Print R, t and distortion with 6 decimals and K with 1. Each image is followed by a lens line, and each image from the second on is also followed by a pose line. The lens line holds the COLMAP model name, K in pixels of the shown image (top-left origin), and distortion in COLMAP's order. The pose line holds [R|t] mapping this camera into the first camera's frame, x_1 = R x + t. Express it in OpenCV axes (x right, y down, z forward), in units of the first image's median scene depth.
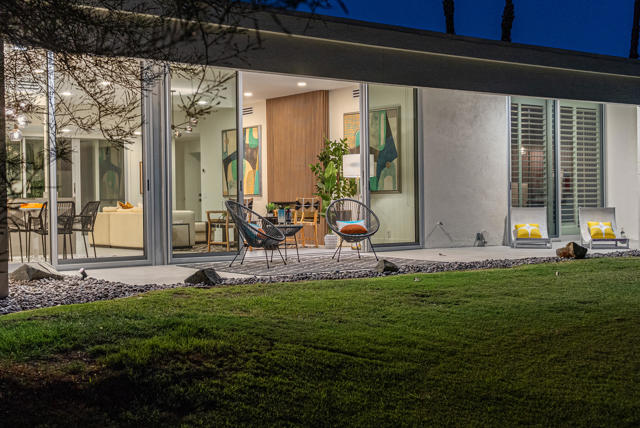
lens RADIAL K [[882.6, 0, 320.3], [0, 882.6, 214.3], [0, 0, 1]] dist [0.010922, 0.000000]
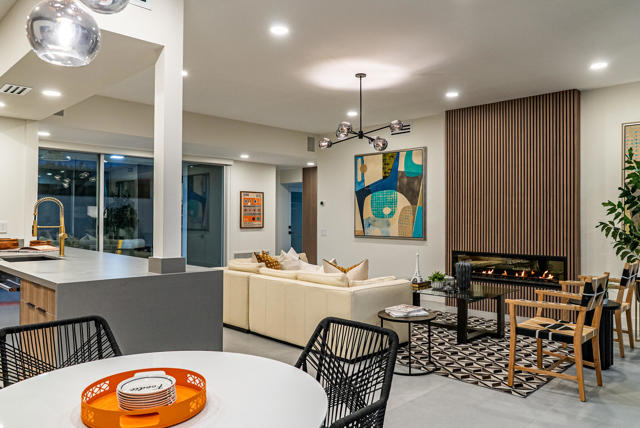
lens RADIAL K [[478.7, 0, 319.4], [0, 478.7, 211.9], [0, 0, 1]] dist [0.003981, 0.000243]
pose [[0.992628, 0.006960, 0.121002, -0.182690], [-0.005081, 0.999862, -0.015836, -0.032968], [-0.121096, 0.015105, 0.992526, 0.524972]]
